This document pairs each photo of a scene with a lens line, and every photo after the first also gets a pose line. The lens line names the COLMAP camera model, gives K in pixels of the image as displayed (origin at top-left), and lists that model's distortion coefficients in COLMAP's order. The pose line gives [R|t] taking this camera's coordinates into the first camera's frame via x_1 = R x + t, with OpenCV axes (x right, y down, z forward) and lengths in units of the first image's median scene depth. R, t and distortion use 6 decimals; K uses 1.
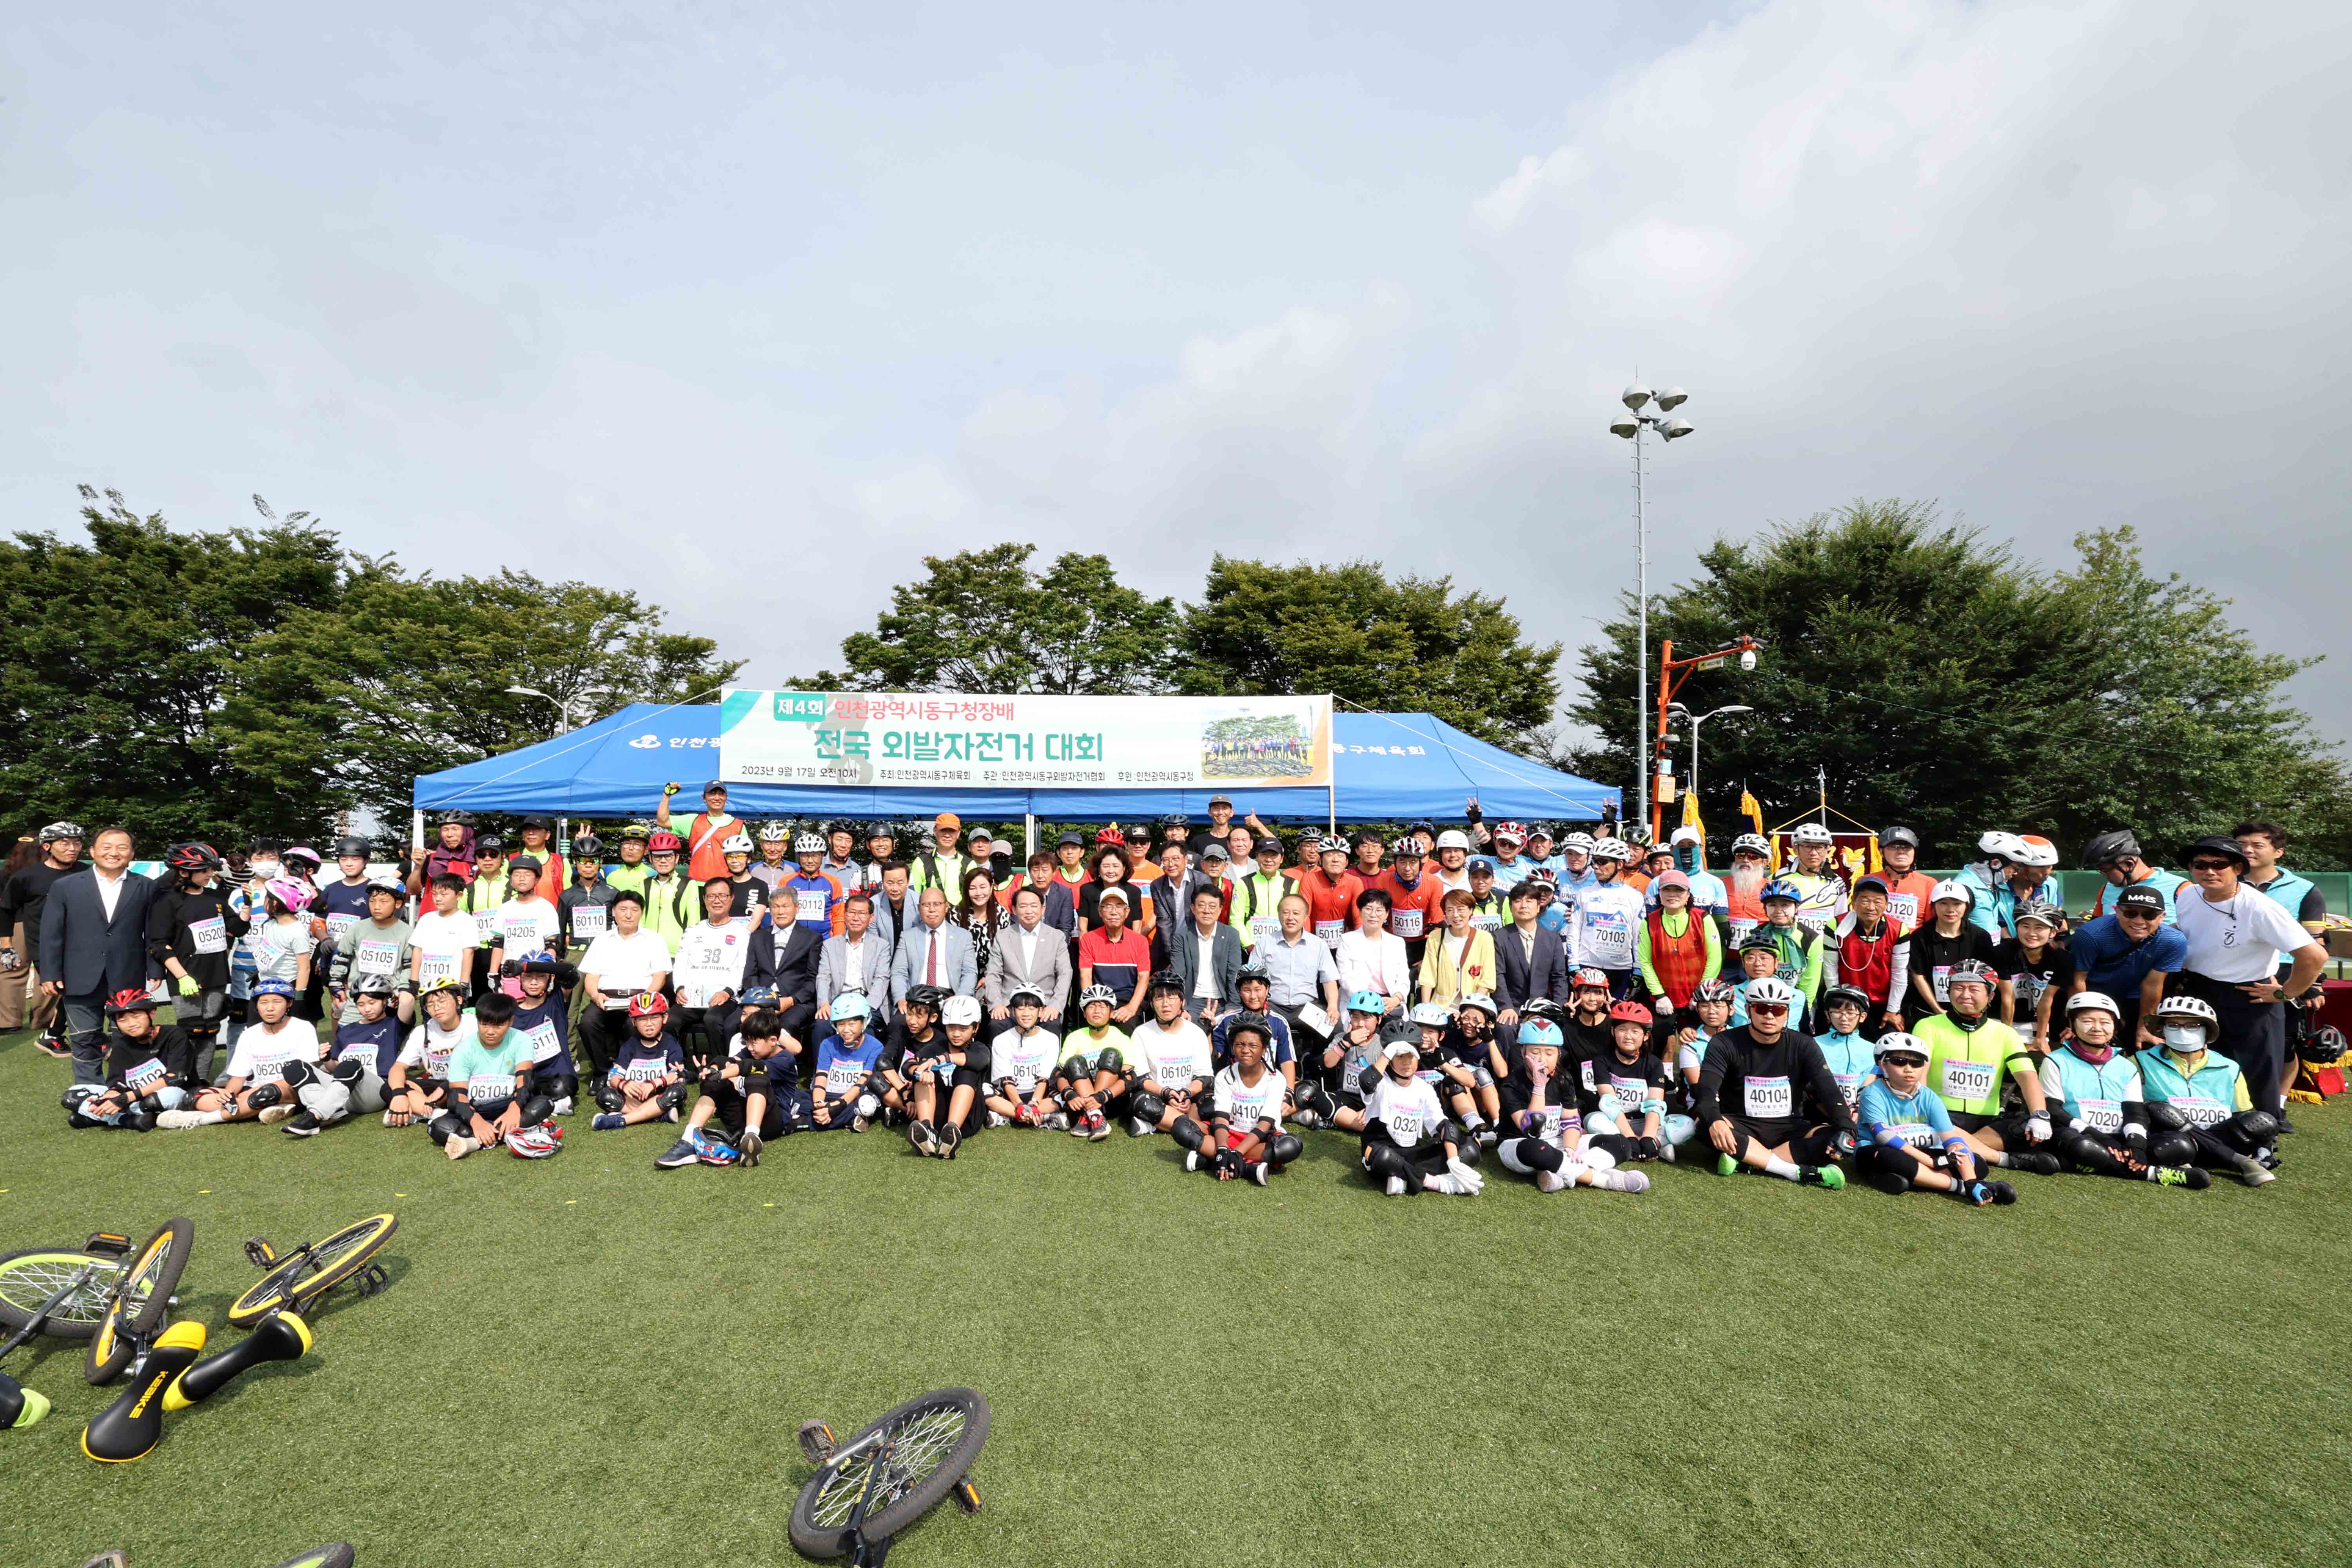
lens RADIAL K [[1056.2, 0, 1106.6], [0, 1056.2, 845.6], [0, 0, 1]] dist [-0.057114, 0.016118]
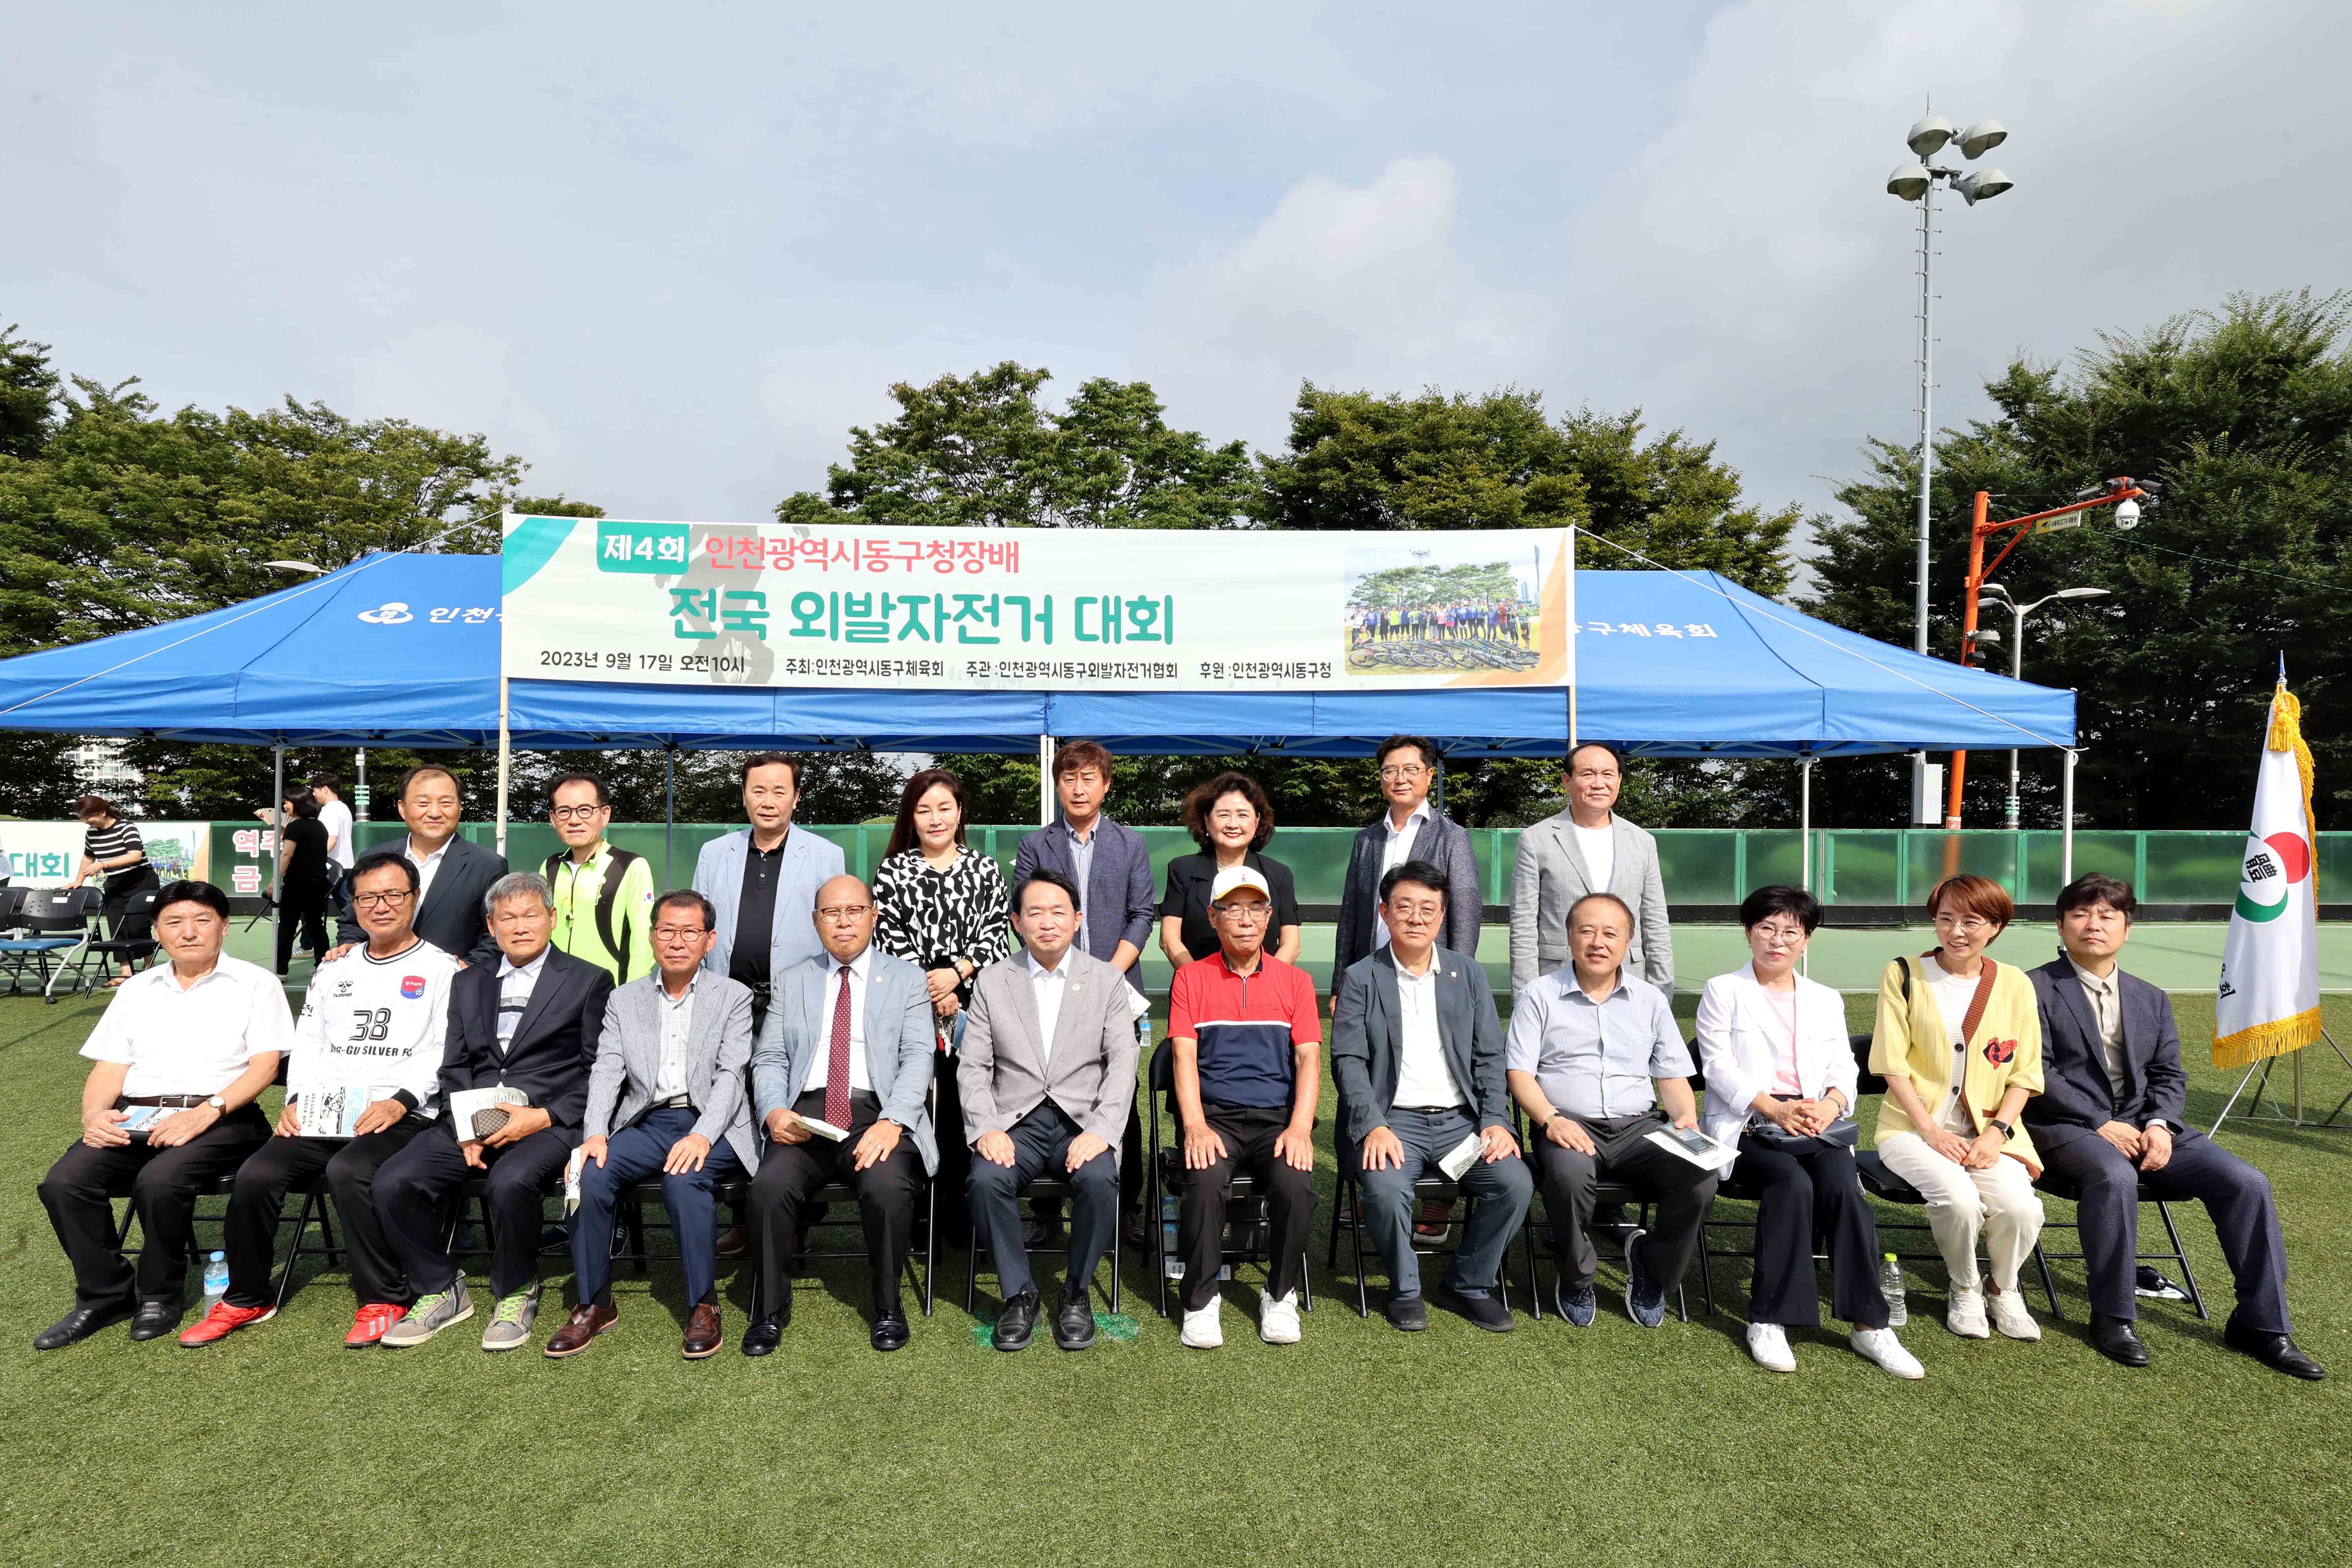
lens RADIAL K [[1242.3, 0, 1135.1], [0, 1242.3, 861.2], [0, 0, 1]] dist [-0.033802, 0.013947]
pose [[0.999995, -0.000259, 0.003137, -0.014010], [0.000095, 0.998643, 0.052086, 0.001590], [-0.003146, -0.052085, 0.998638, 0.165509]]
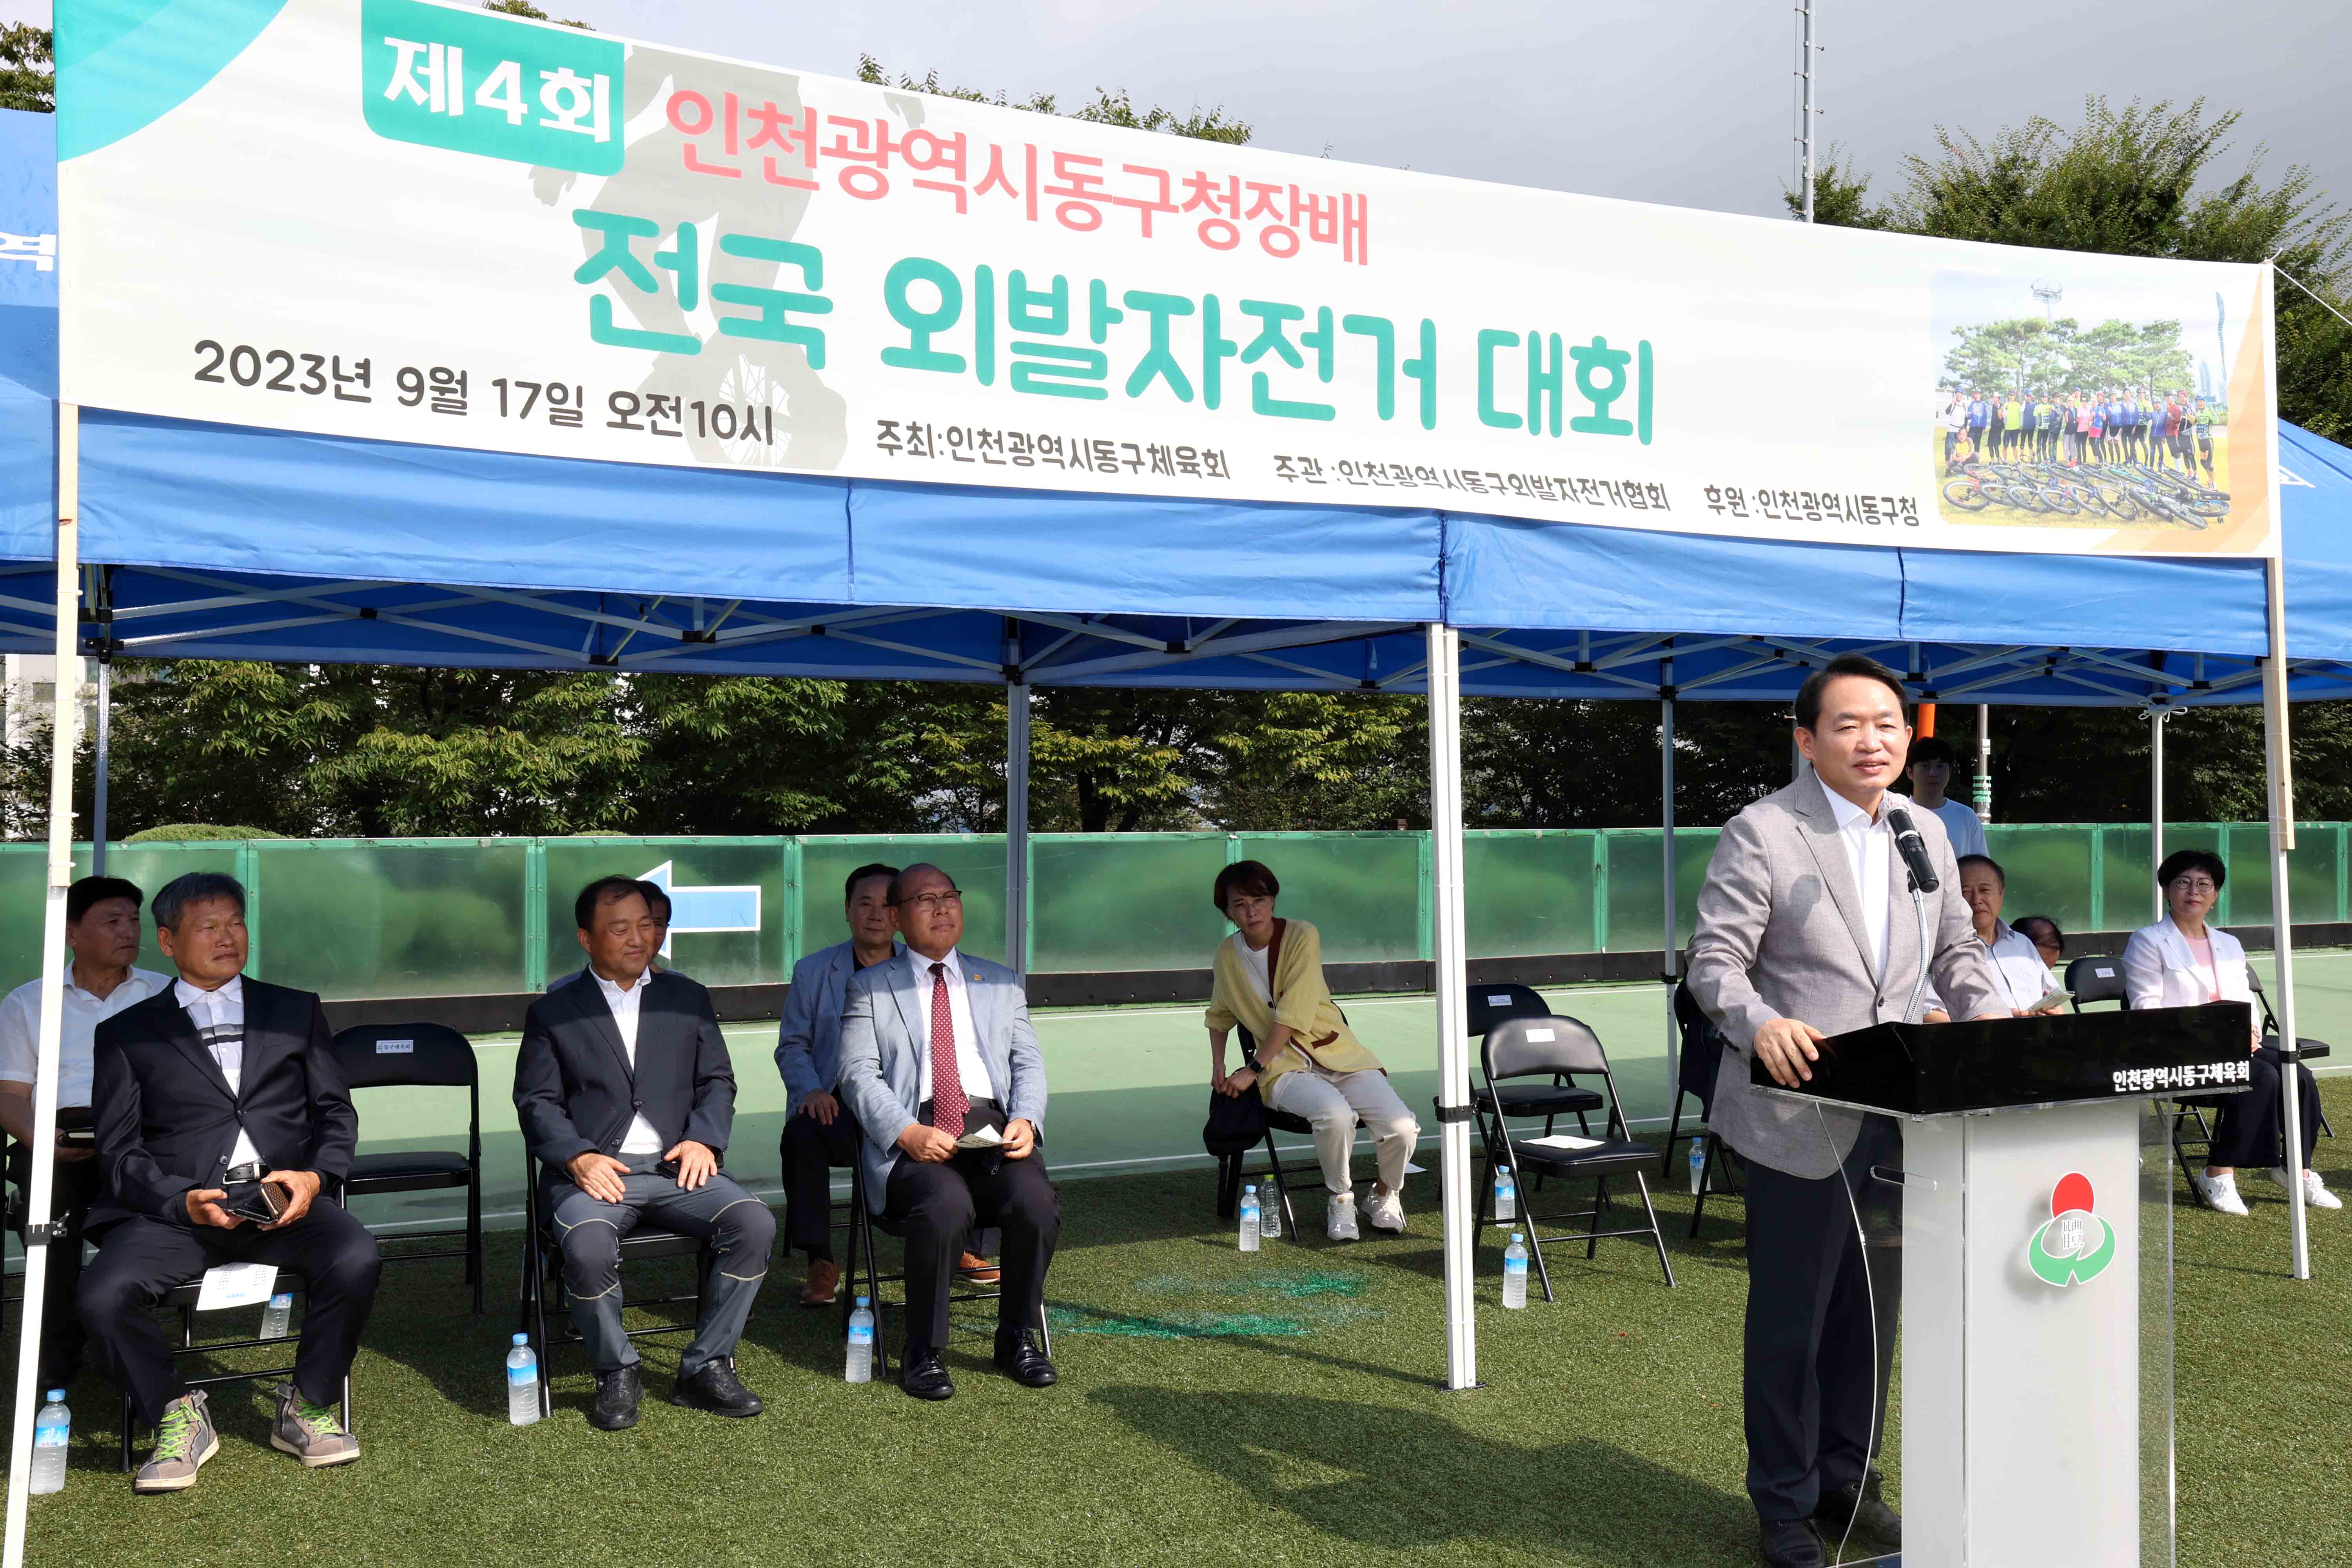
lens RADIAL K [[2032.9, 0, 1188.4], [0, 2032.9, 776.2], [0, 0, 1]] dist [0.074514, 0.016155]
pose [[0.922578, -0.002587, 0.385801, -0.167471], [0.004681, 0.999979, -0.004488, 0.004176], [-0.385781, 0.005946, 0.922571, 0.291325]]
